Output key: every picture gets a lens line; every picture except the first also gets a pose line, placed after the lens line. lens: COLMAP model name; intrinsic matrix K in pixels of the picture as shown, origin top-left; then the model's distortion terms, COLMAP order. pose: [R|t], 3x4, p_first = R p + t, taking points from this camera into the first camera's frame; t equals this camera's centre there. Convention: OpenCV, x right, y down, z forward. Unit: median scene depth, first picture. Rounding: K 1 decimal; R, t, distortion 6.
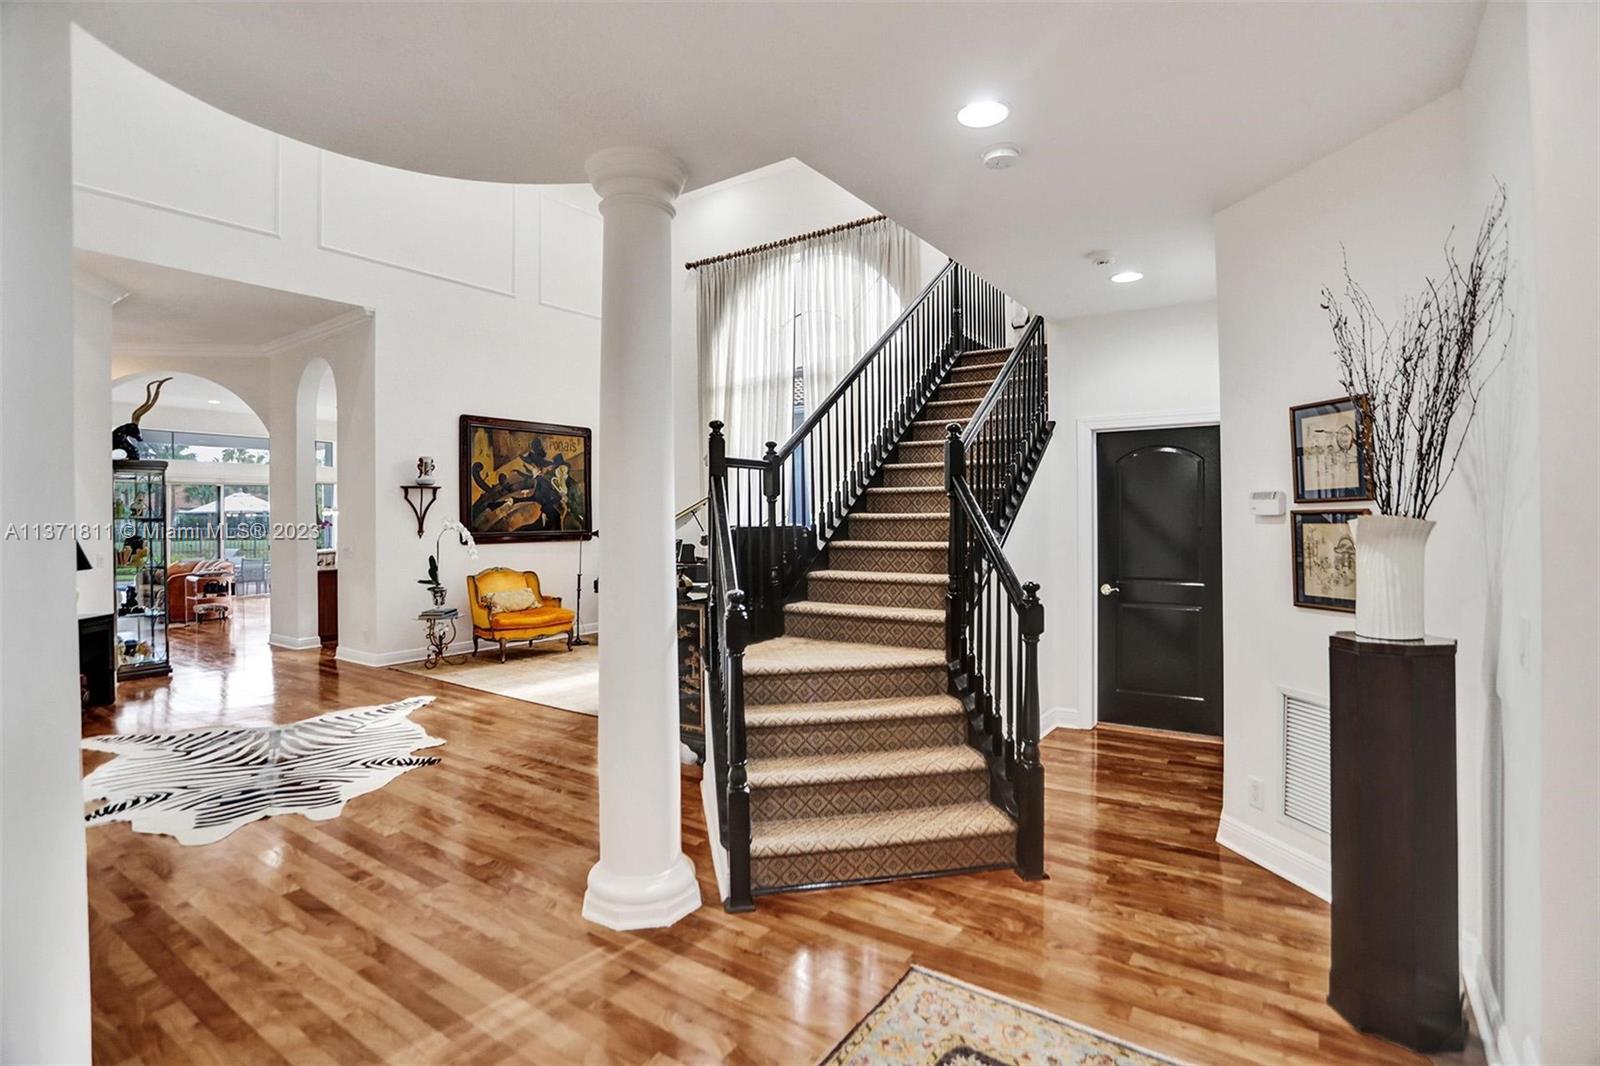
lens RADIAL K [[769.3, 0, 800.8], [0, 769.3, 517.5], [0, 0, 1]] dist [-0.075553, 0.033126]
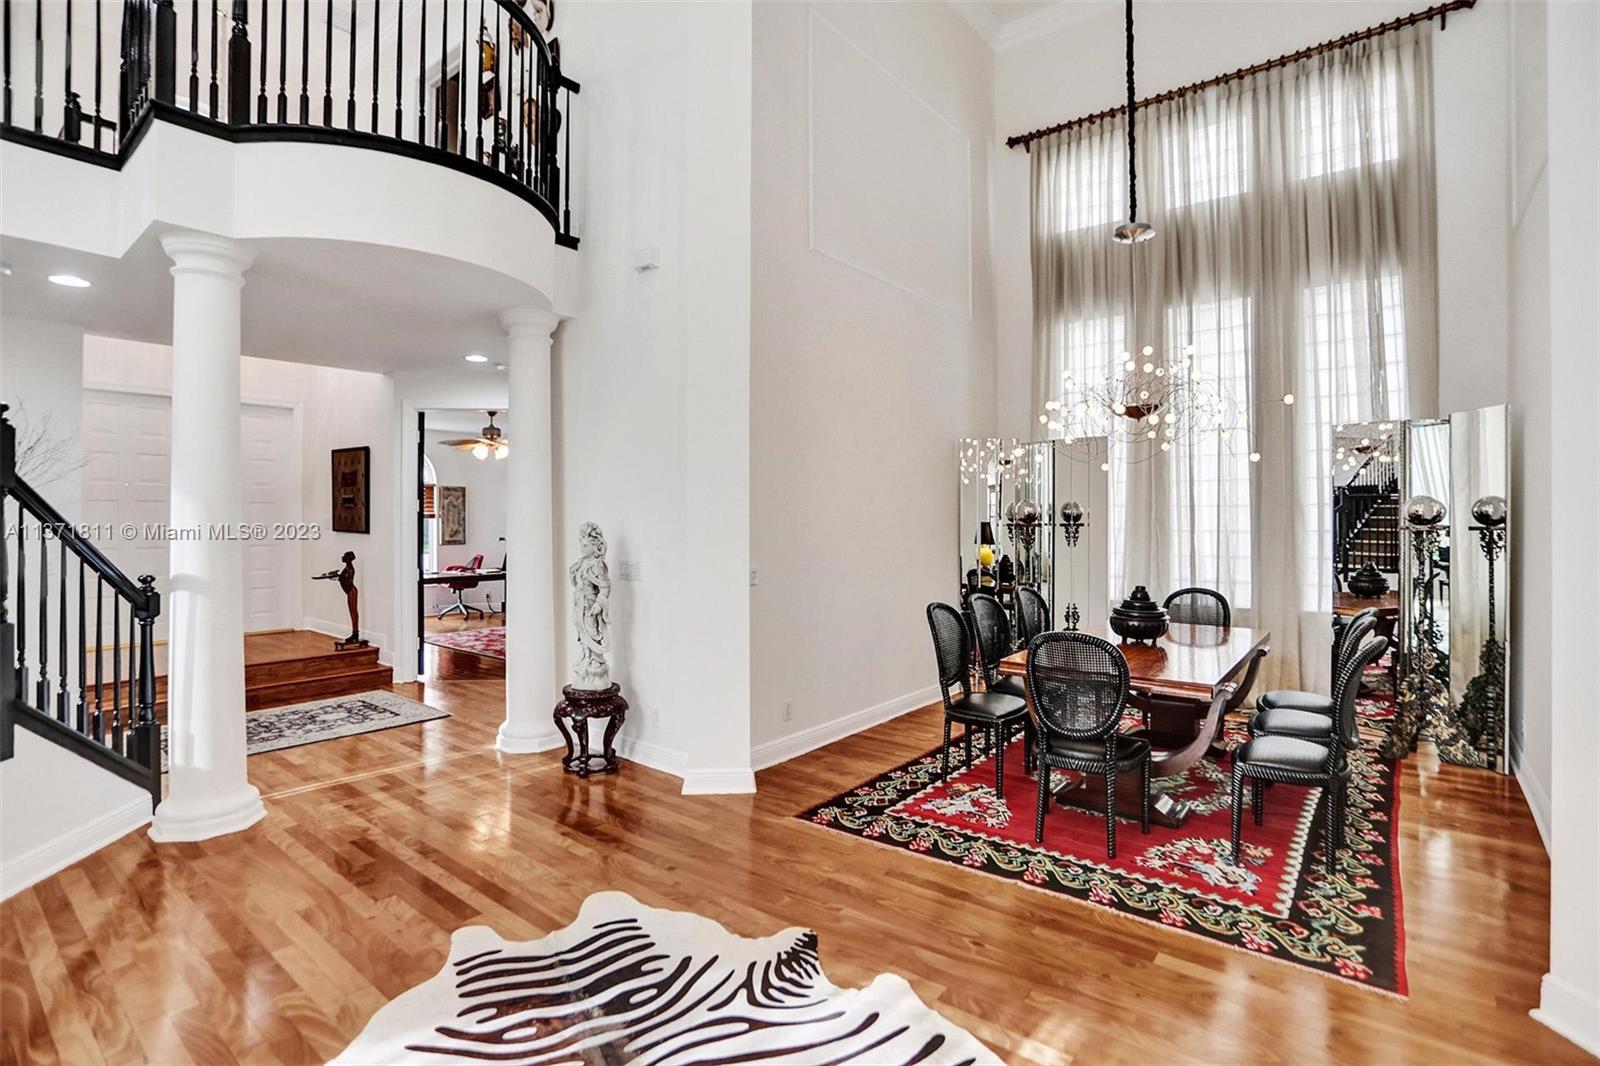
lens RADIAL K [[769.3, 0, 800.8], [0, 769.3, 517.5], [0, 0, 1]] dist [-0.075553, 0.033126]
pose [[-0.997198, 0.010287, 0.074101, -0.470028], [0.010159, 0.999946, -0.002109, 0.003688], [-0.074118, -0.001350, -0.997249, 0.787667]]
